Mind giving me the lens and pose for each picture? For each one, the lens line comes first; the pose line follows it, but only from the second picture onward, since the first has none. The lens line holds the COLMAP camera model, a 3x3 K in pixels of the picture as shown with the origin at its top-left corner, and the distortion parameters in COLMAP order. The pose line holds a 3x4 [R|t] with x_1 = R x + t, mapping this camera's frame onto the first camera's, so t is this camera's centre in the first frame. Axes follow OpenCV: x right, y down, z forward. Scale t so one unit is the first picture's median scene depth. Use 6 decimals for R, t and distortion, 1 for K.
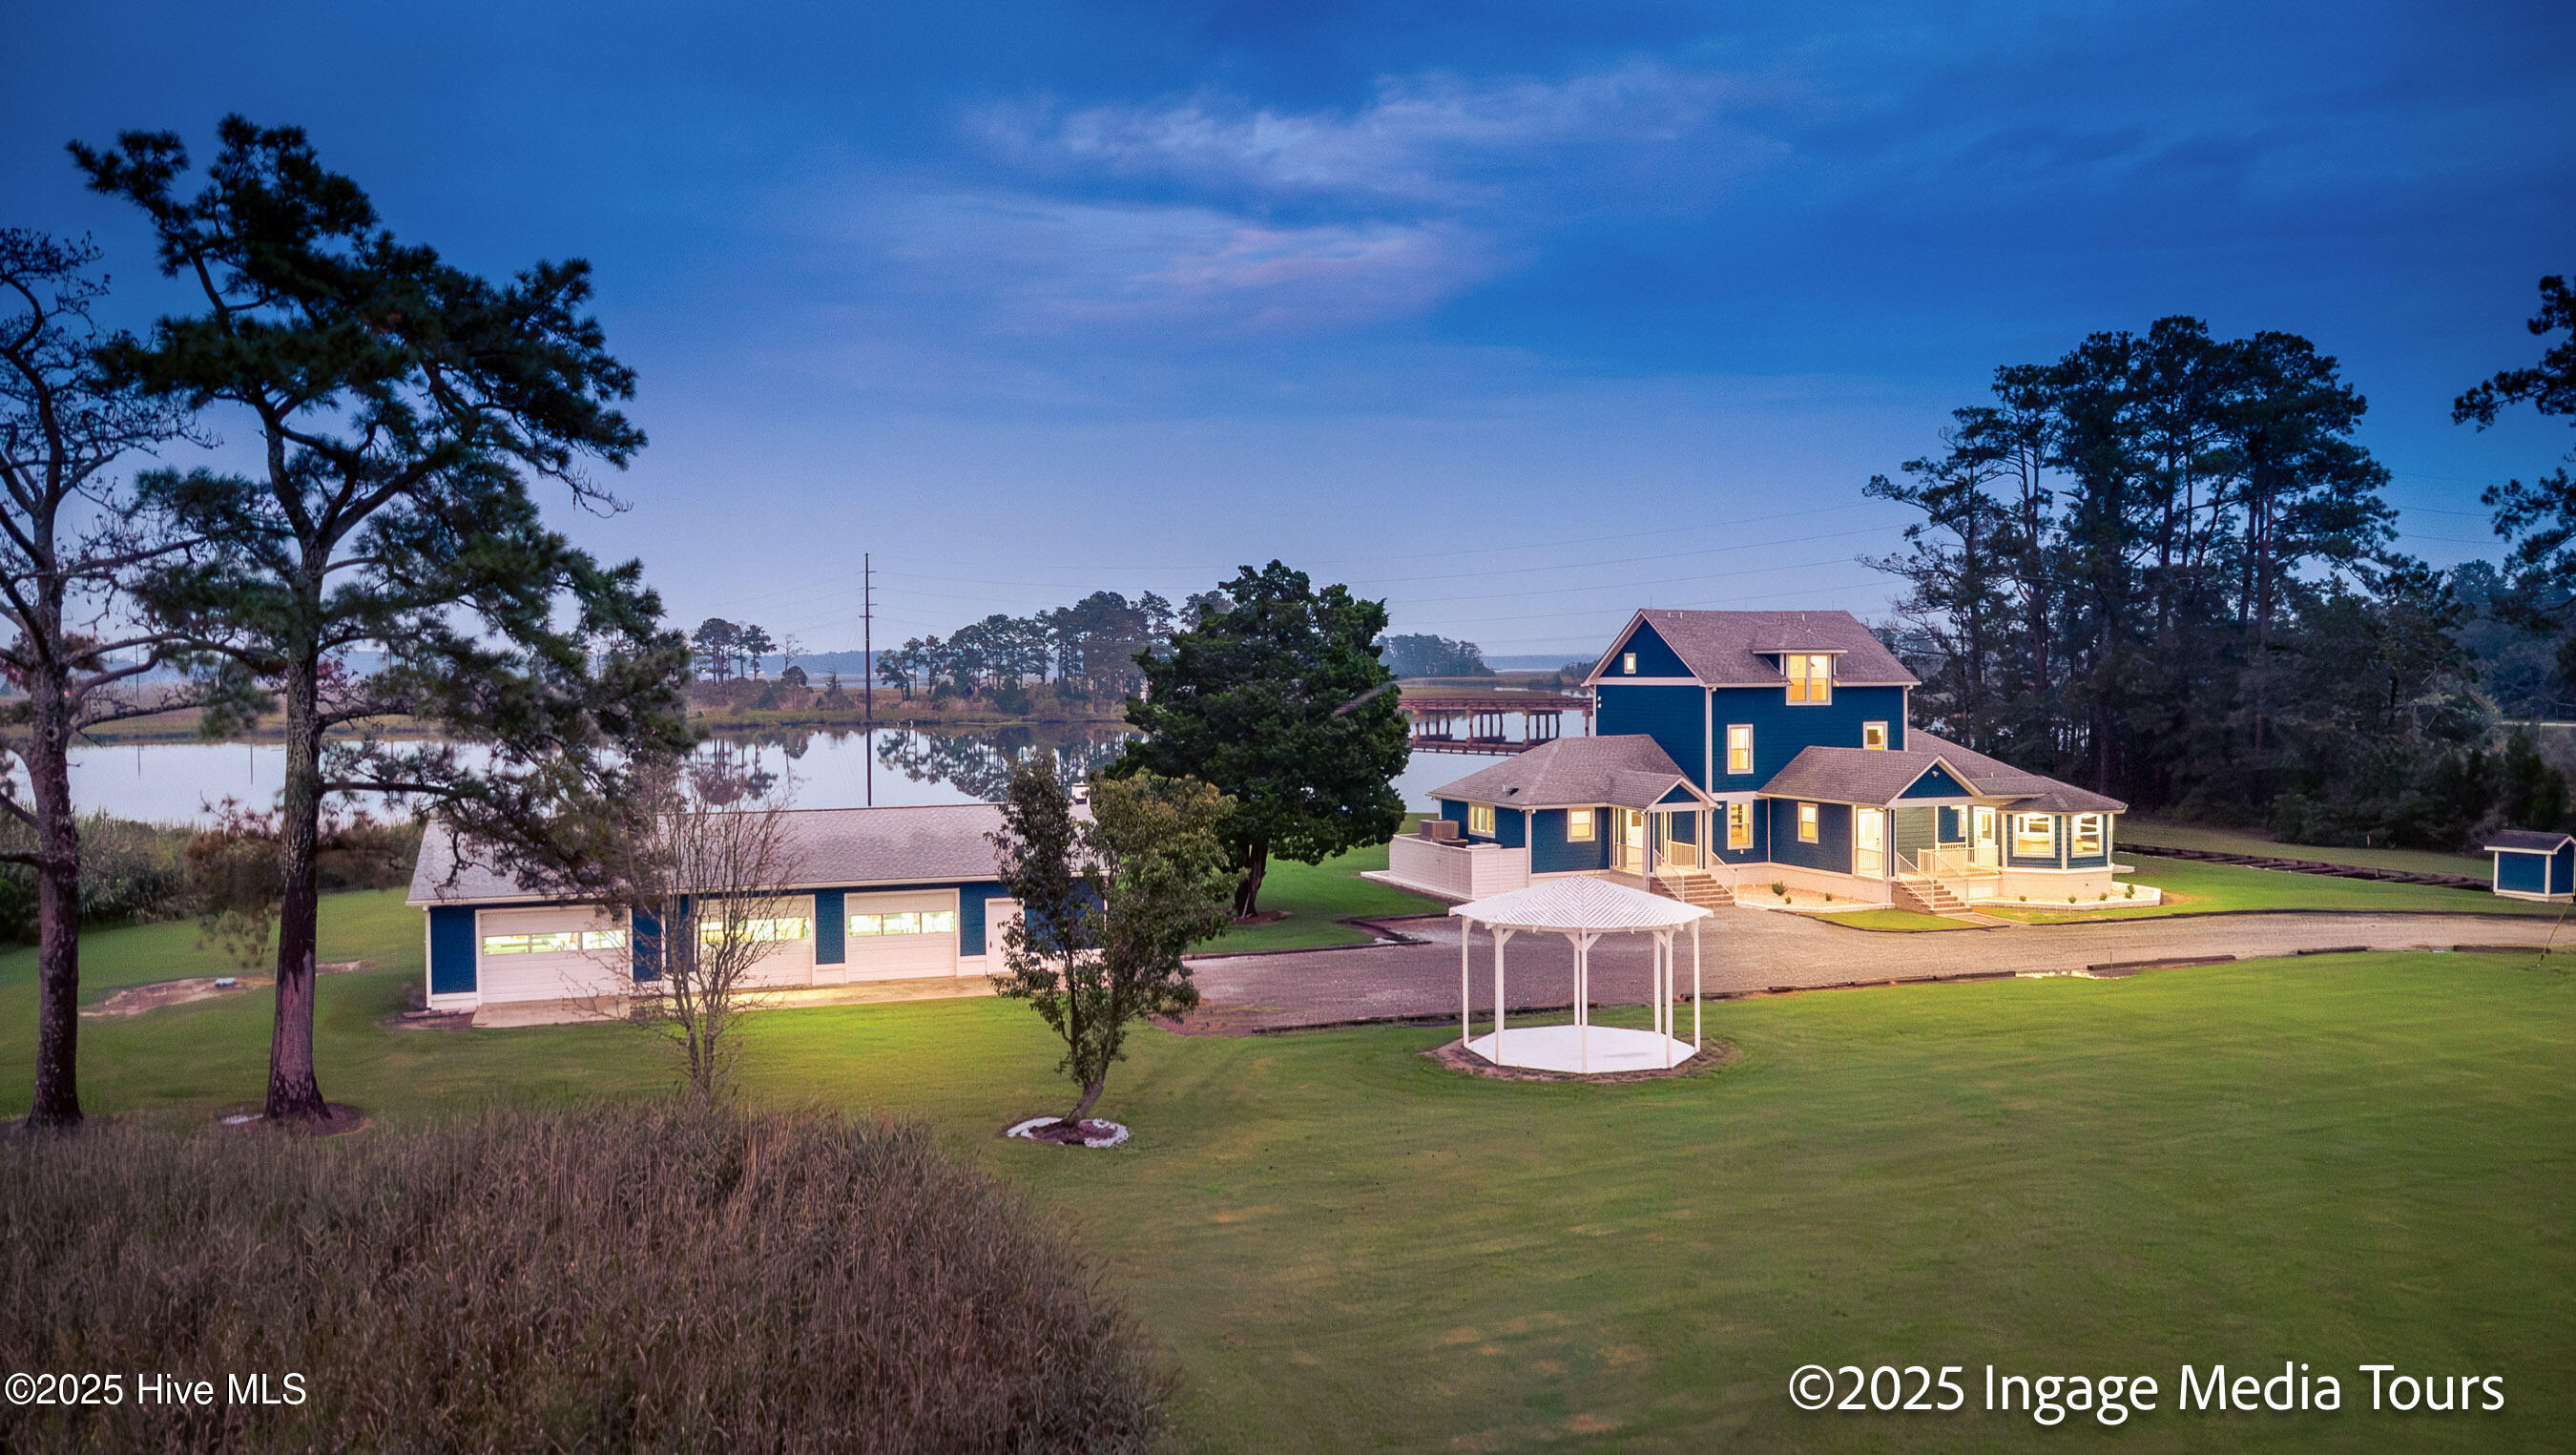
lens RADIAL K [[1891.7, 0, 1286.1], [0, 1891.7, 709.1], [0, 0, 1]] dist [0.010760, -0.003474]
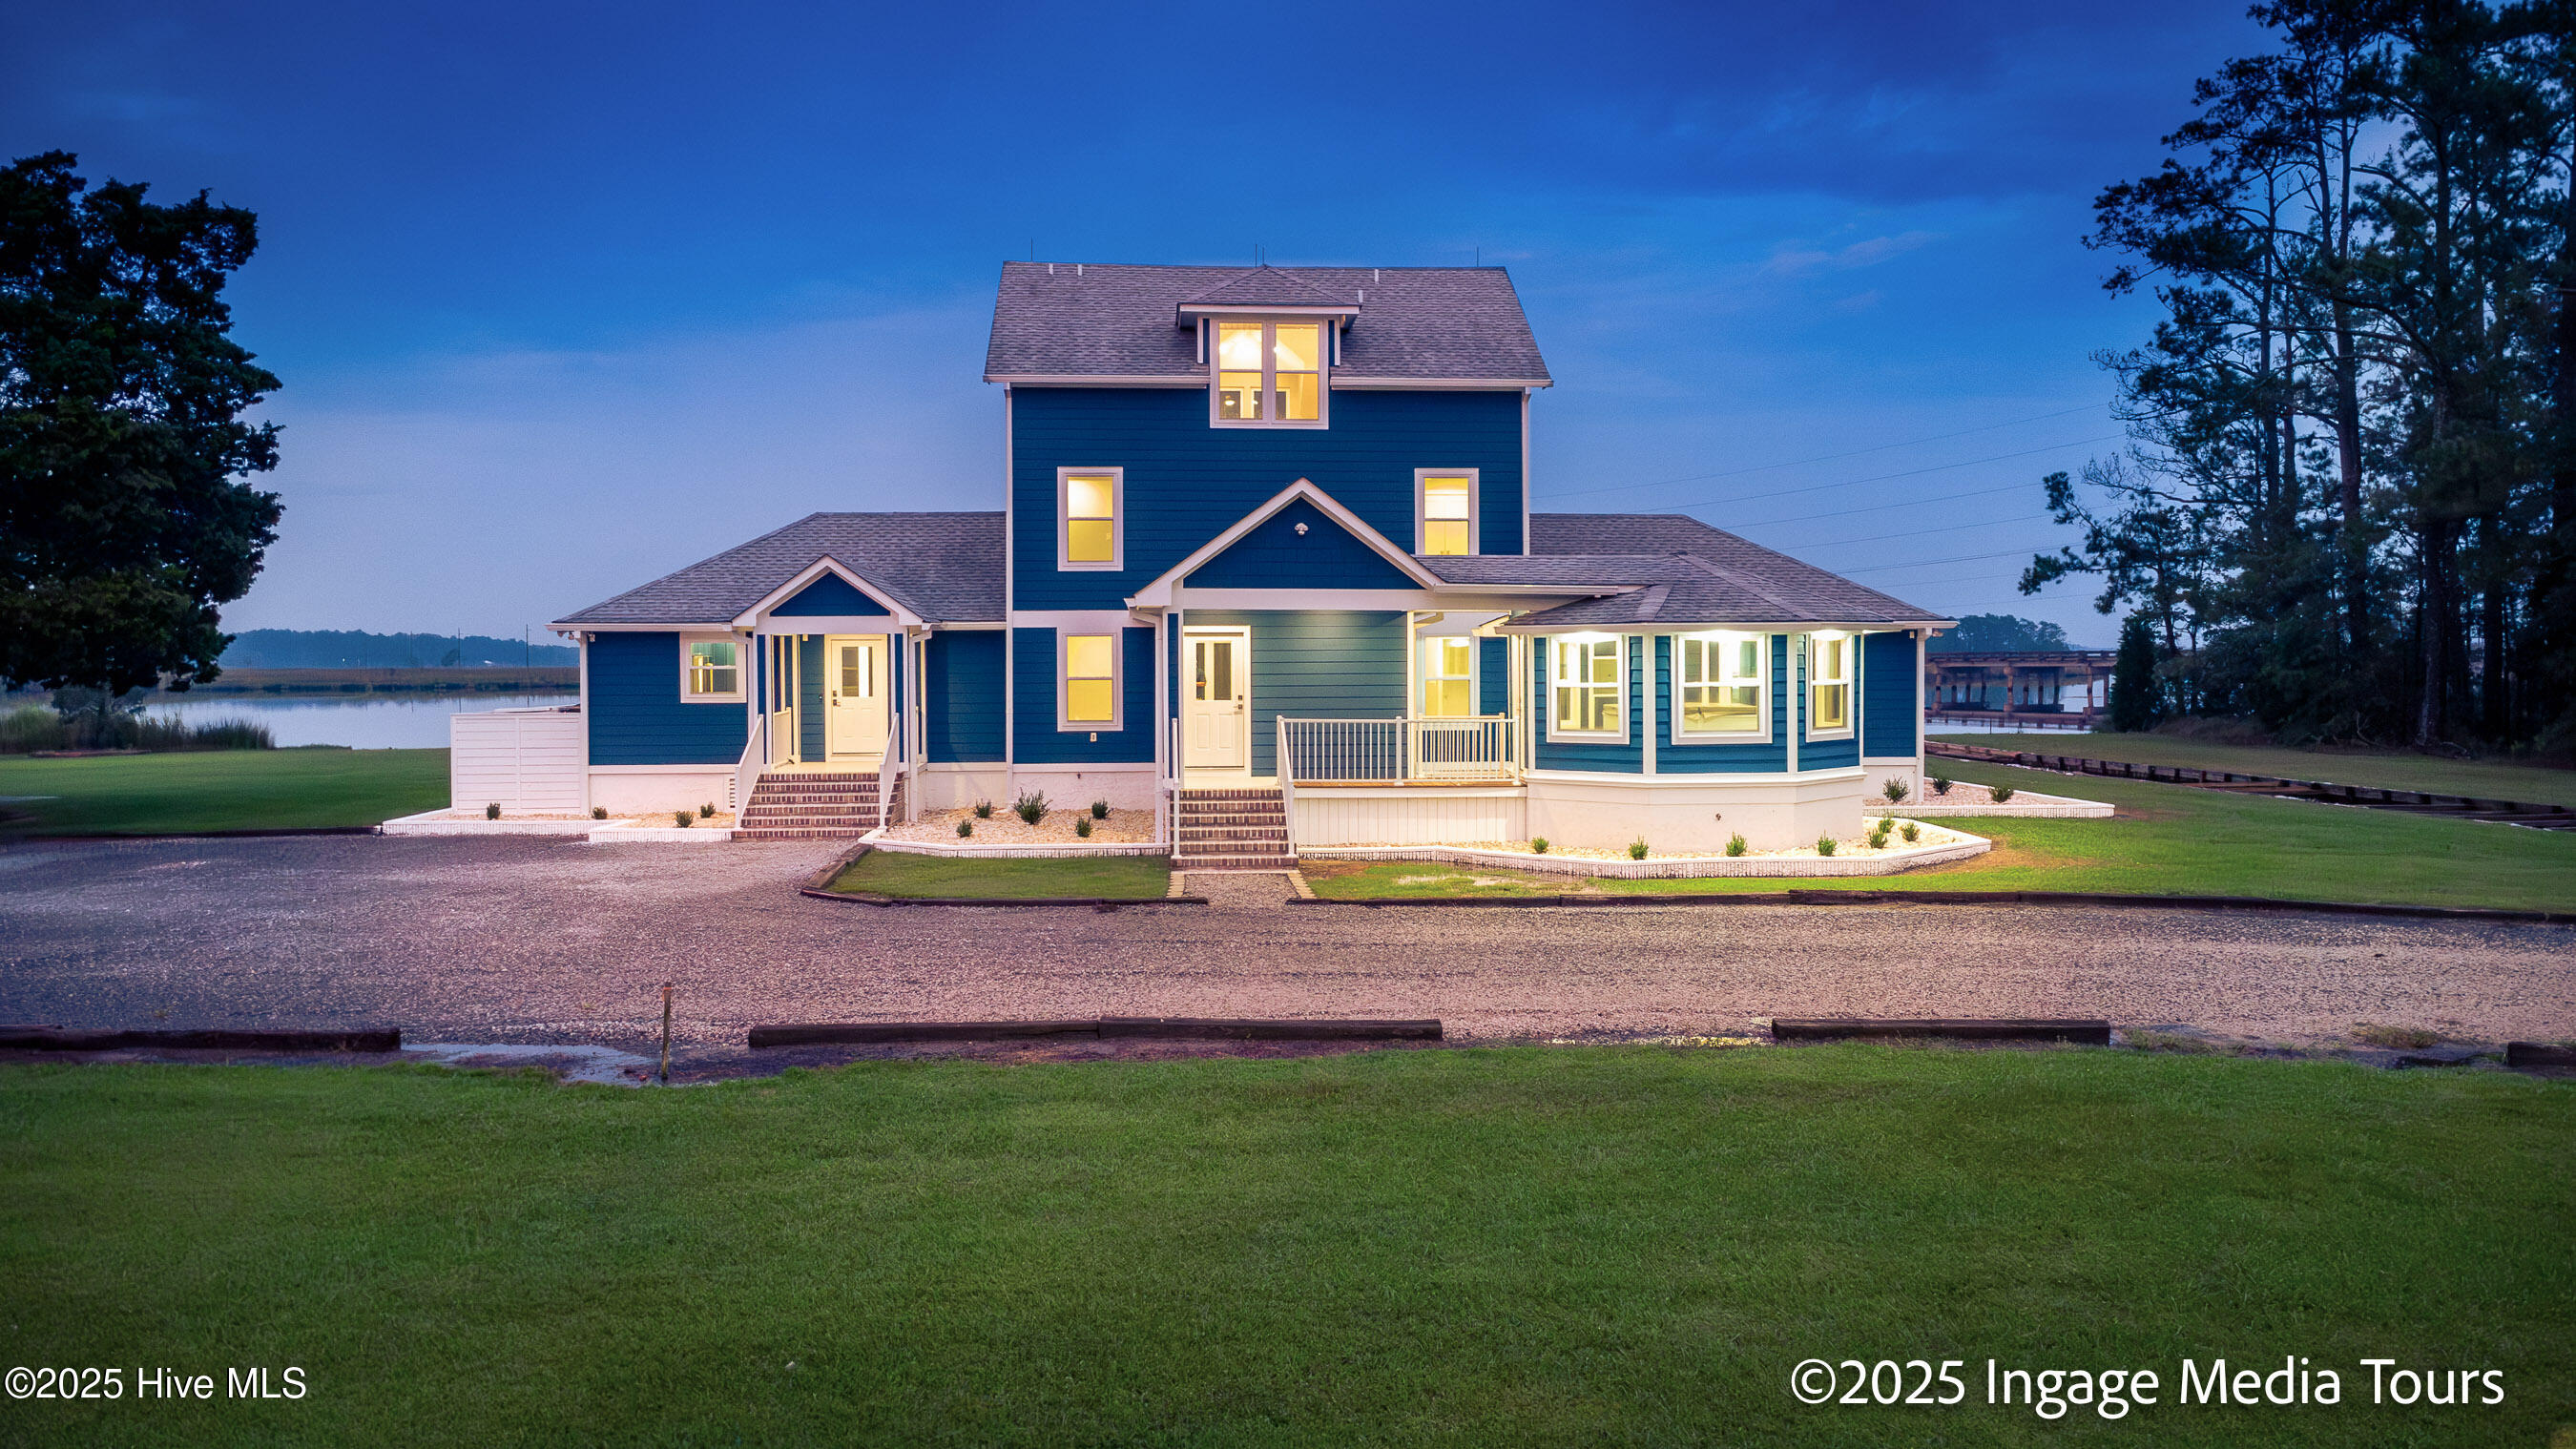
lens RADIAL K [[1851.3, 0, 1285.5], [0, 1851.3, 710.8], [0, 0, 1]] dist [-0.006599, 0.000387]
pose [[0.949156, 0.011050, -0.314612, 0.433993], [-0.009868, 0.999937, 0.005349, 0.066328], [0.314651, -0.001972, 0.949205, 0.583823]]
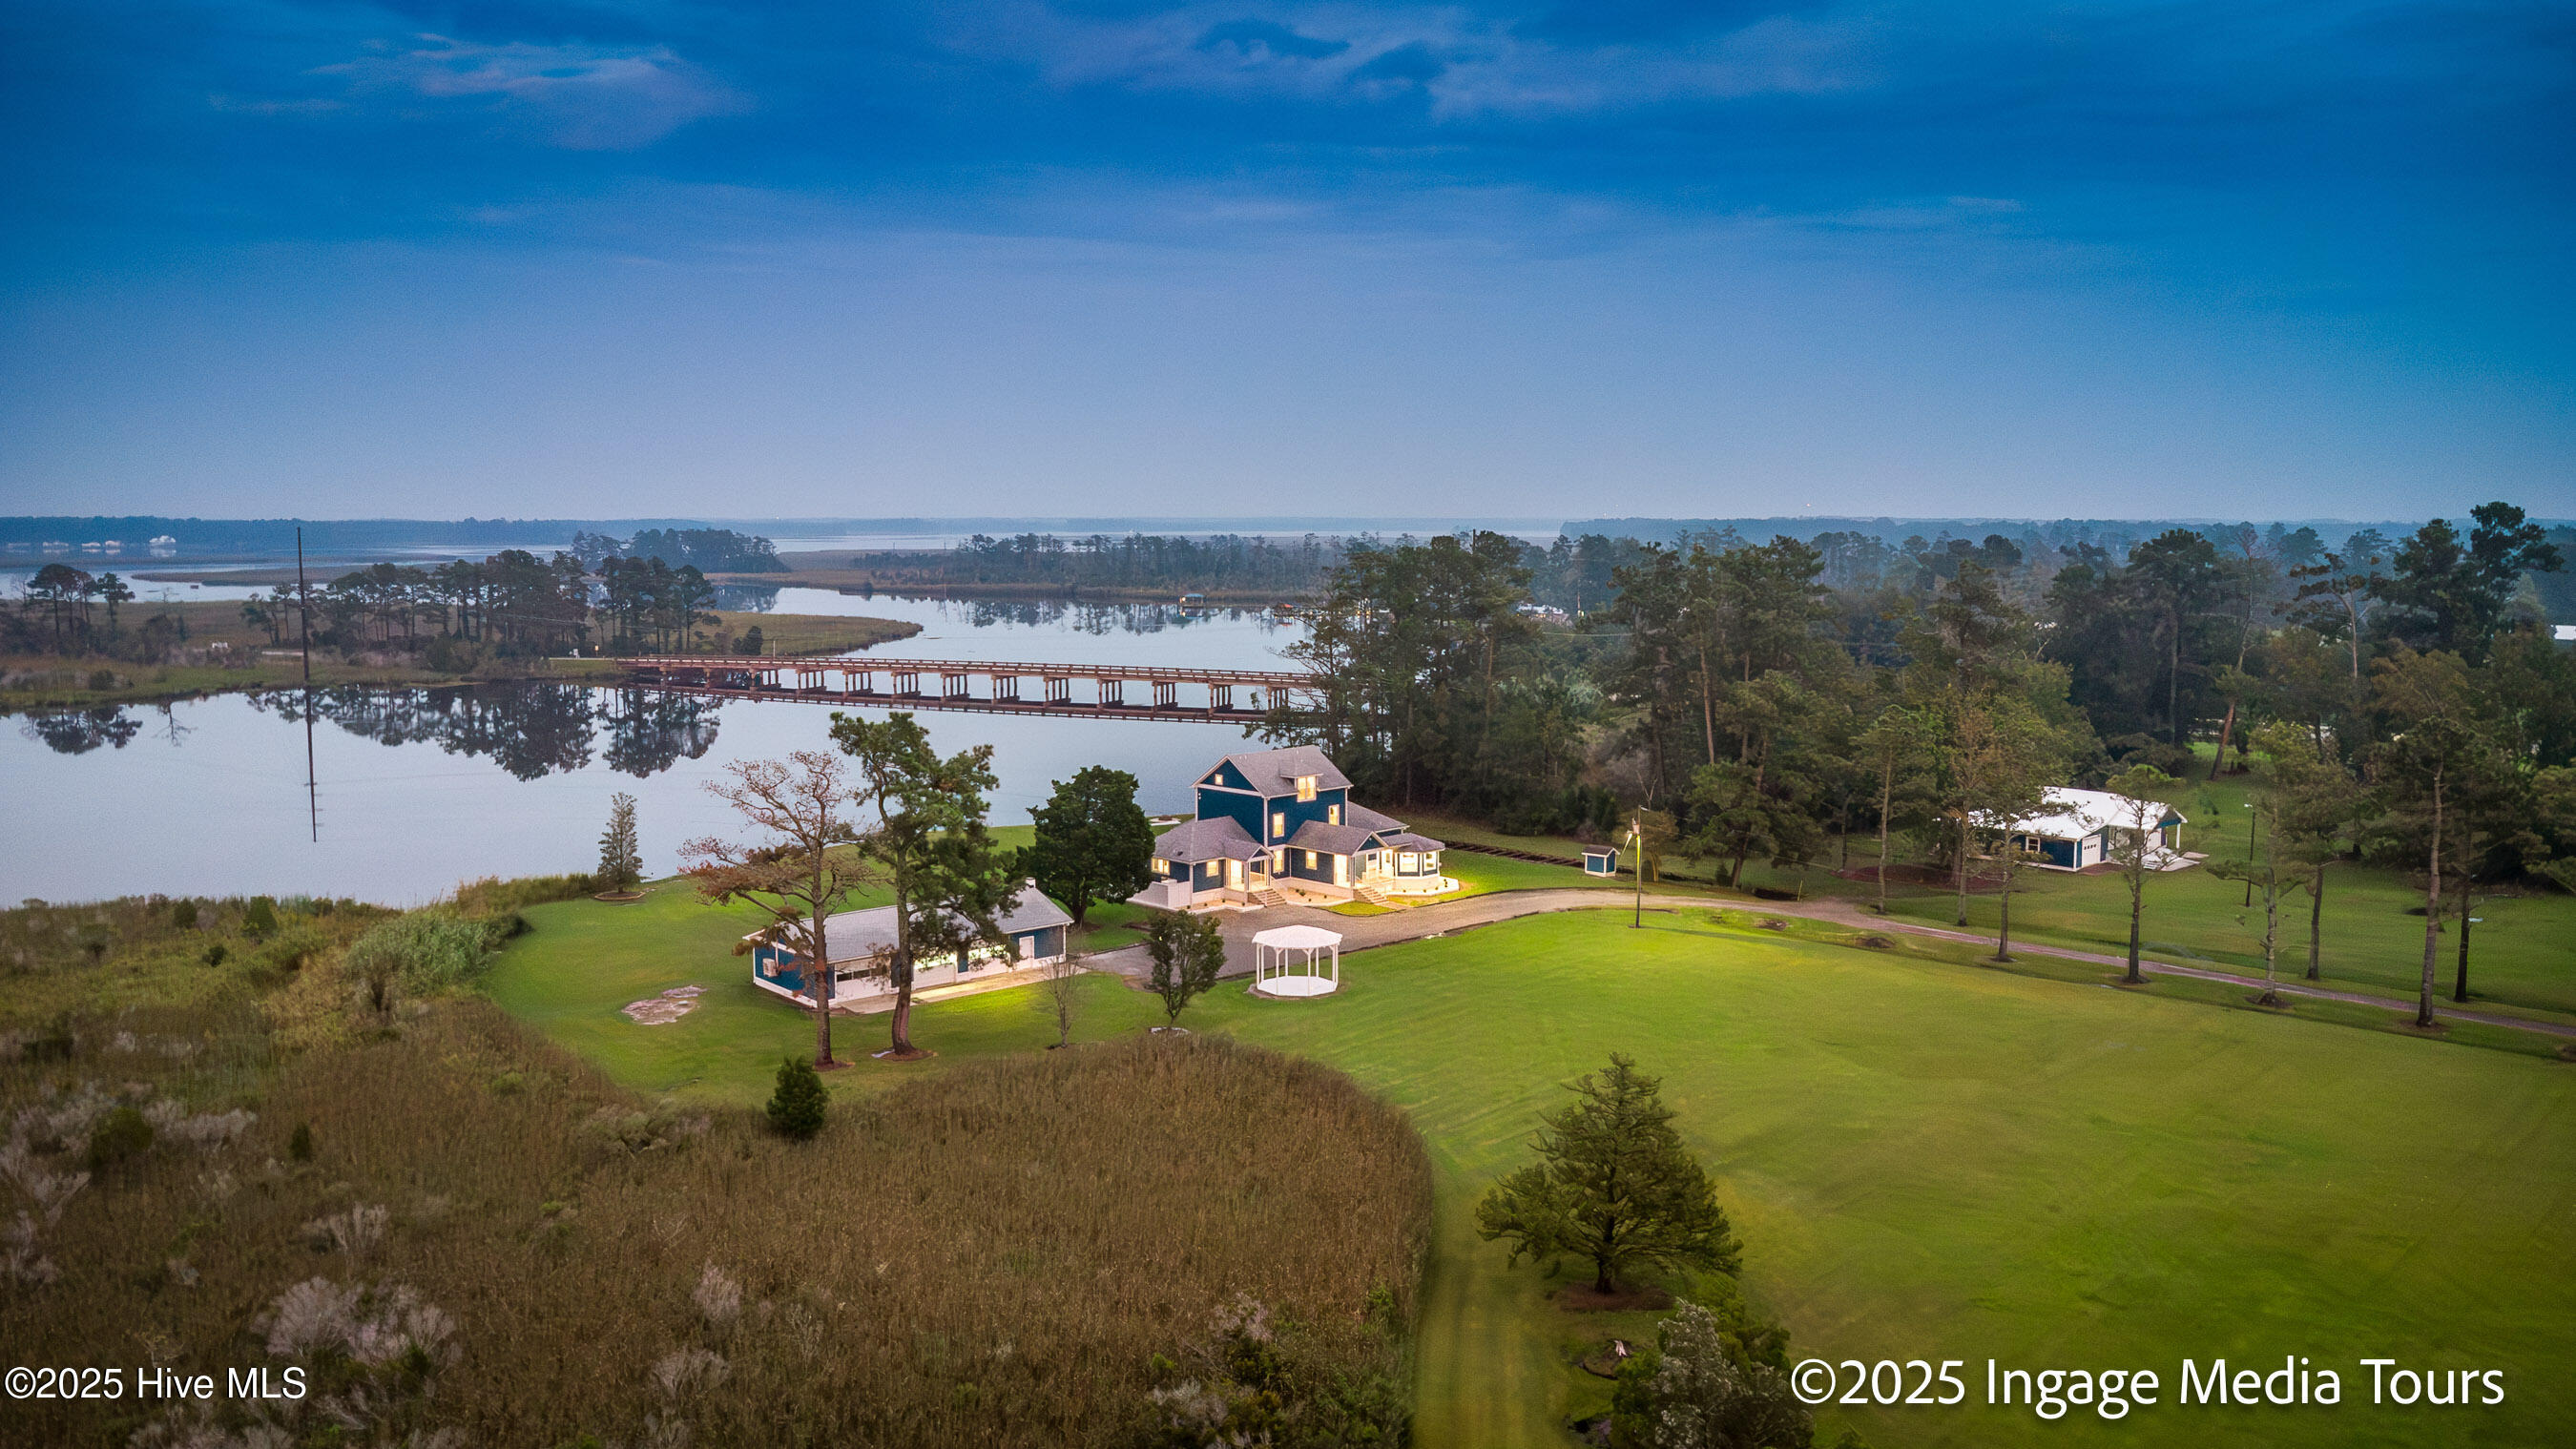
lens RADIAL K [[1851.3, 0, 1292.1], [0, 1851.3, 726.5], [0, 0, 1]] dist [-0.006599, 0.000387]
pose [[0.923409, -0.034759, 0.382240, -0.531039], [0.004498, 0.996803, 0.079777, -0.253524], [-0.383791, -0.071947, 0.920613, -0.895168]]
